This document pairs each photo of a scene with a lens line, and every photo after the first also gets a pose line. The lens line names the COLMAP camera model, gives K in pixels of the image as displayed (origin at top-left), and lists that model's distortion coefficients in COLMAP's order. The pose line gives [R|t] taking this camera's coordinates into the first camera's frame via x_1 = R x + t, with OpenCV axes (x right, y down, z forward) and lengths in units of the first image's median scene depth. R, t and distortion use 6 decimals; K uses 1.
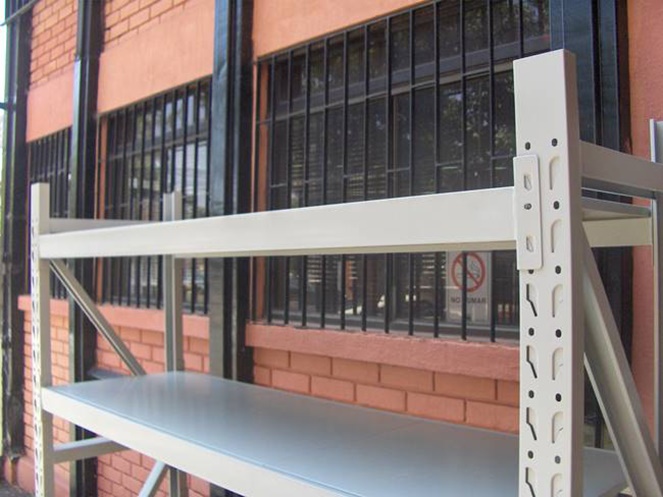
lens RADIAL K [[677.0, 0, 352.8], [0, 677.0, 246.2], [0, 0, 1]] dist [-0.202182, 0.179384]
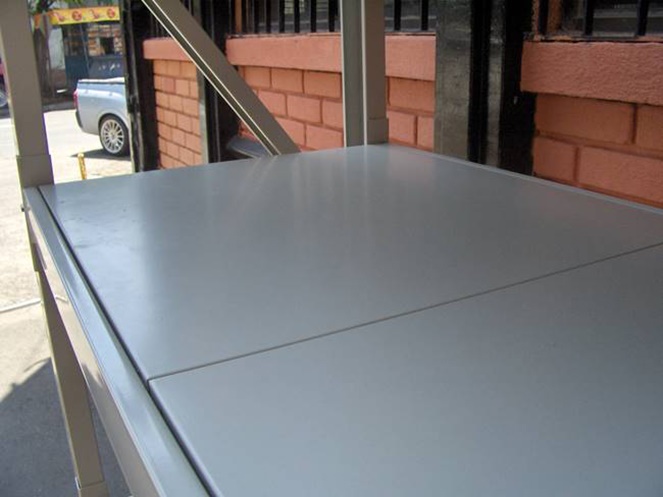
lens RADIAL K [[677.0, 0, 352.8], [0, 677.0, 246.2], [0, 0, 1]] dist [-0.202182, 0.179384]
pose [[0.966402, 0.064657, -0.248771, -0.151320], [0.021635, 0.943948, 0.329384, 0.097538], [0.256124, -0.323699, 0.910834, 0.533269]]
